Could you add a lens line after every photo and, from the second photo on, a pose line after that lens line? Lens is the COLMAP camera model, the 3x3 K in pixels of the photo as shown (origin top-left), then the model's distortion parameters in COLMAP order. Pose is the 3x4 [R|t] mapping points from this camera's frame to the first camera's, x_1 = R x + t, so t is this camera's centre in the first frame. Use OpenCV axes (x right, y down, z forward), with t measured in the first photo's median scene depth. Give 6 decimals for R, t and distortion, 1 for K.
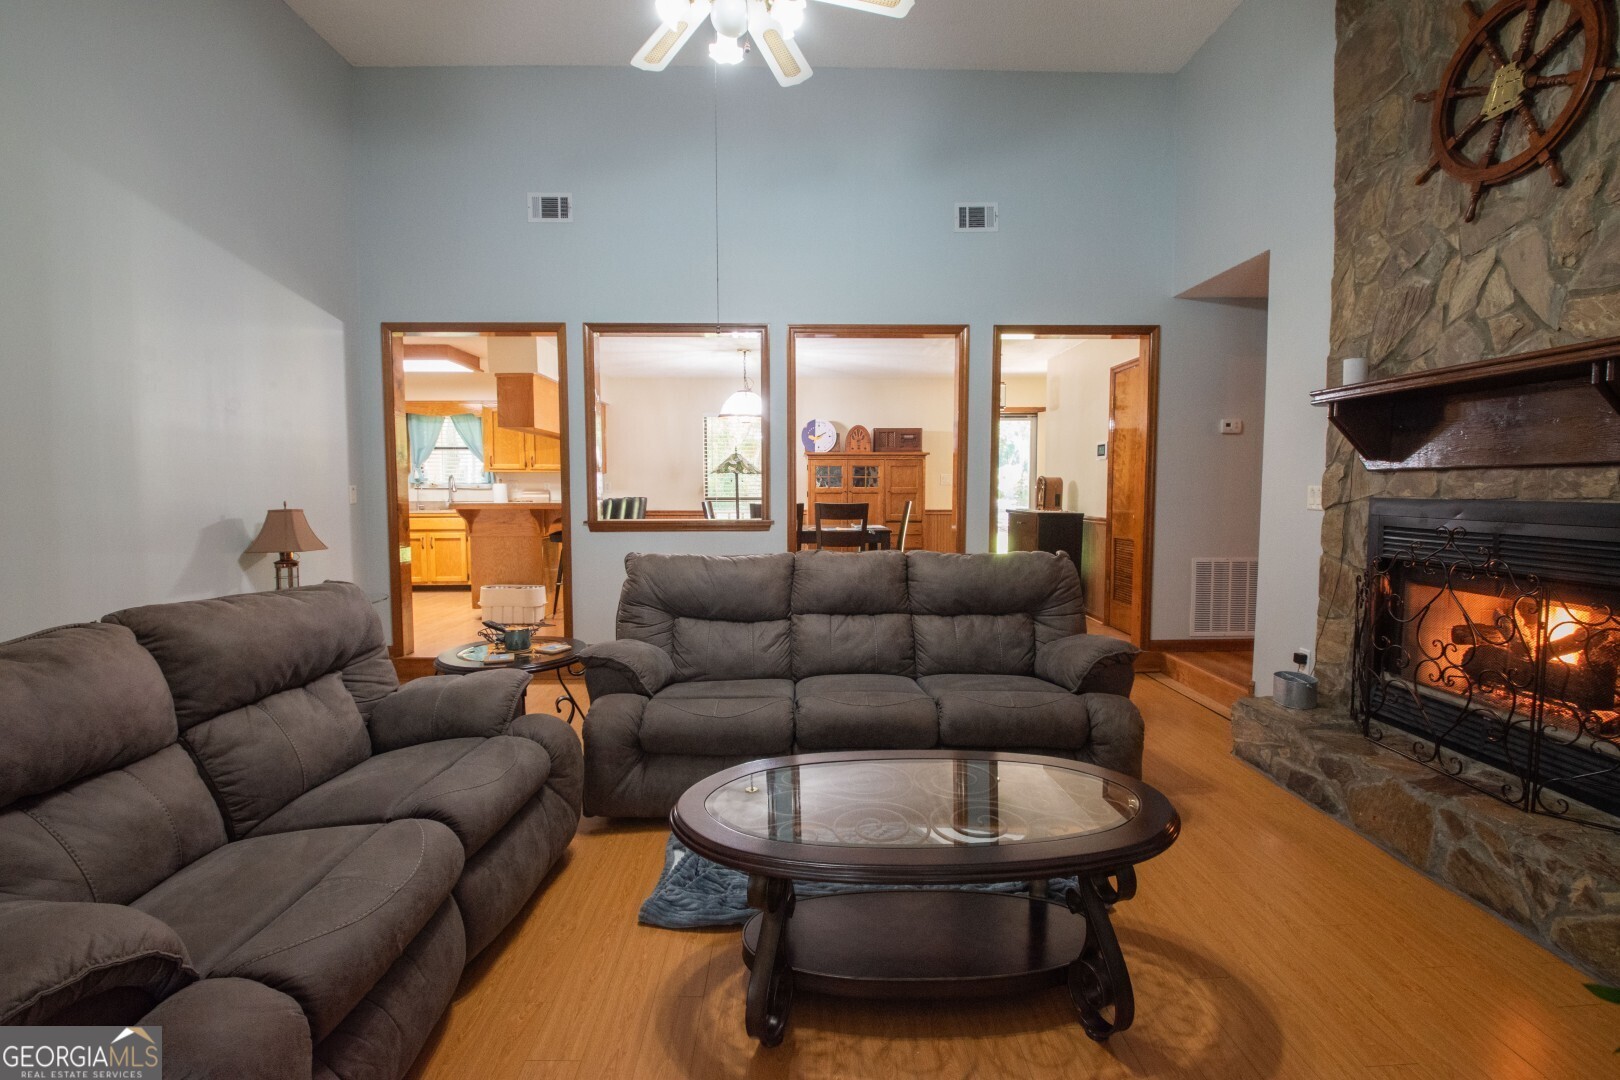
lens RADIAL K [[724.0, 0, 810.7], [0, 724.0, 535.9], [0, 0, 1]] dist [0.001453, 0.000054]
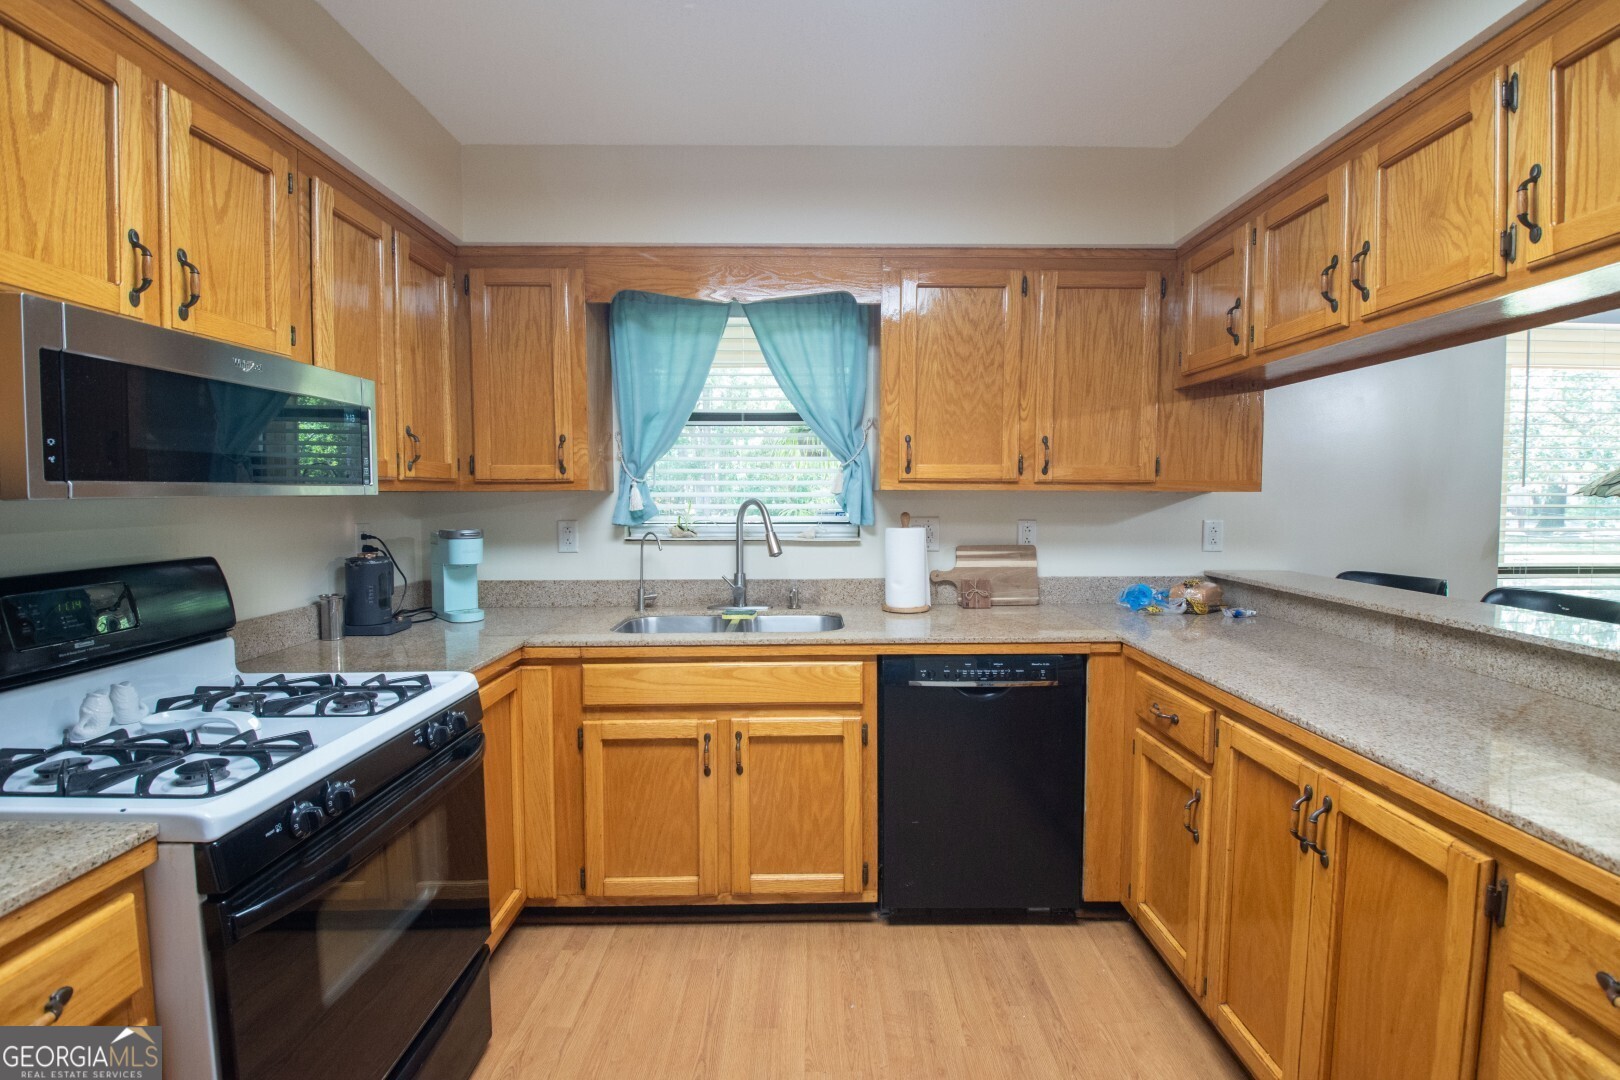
lens RADIAL K [[724.0, 0, 810.8], [0, 724.0, 537.6], [0, 0, 1]] dist [0.001453, 0.000054]
pose [[0.999372, -0.000708, -0.035417, -0.456660], [0.000276, 0.999925, -0.012214, -0.063682], [0.035423, 0.012197, 0.999298, 0.682571]]
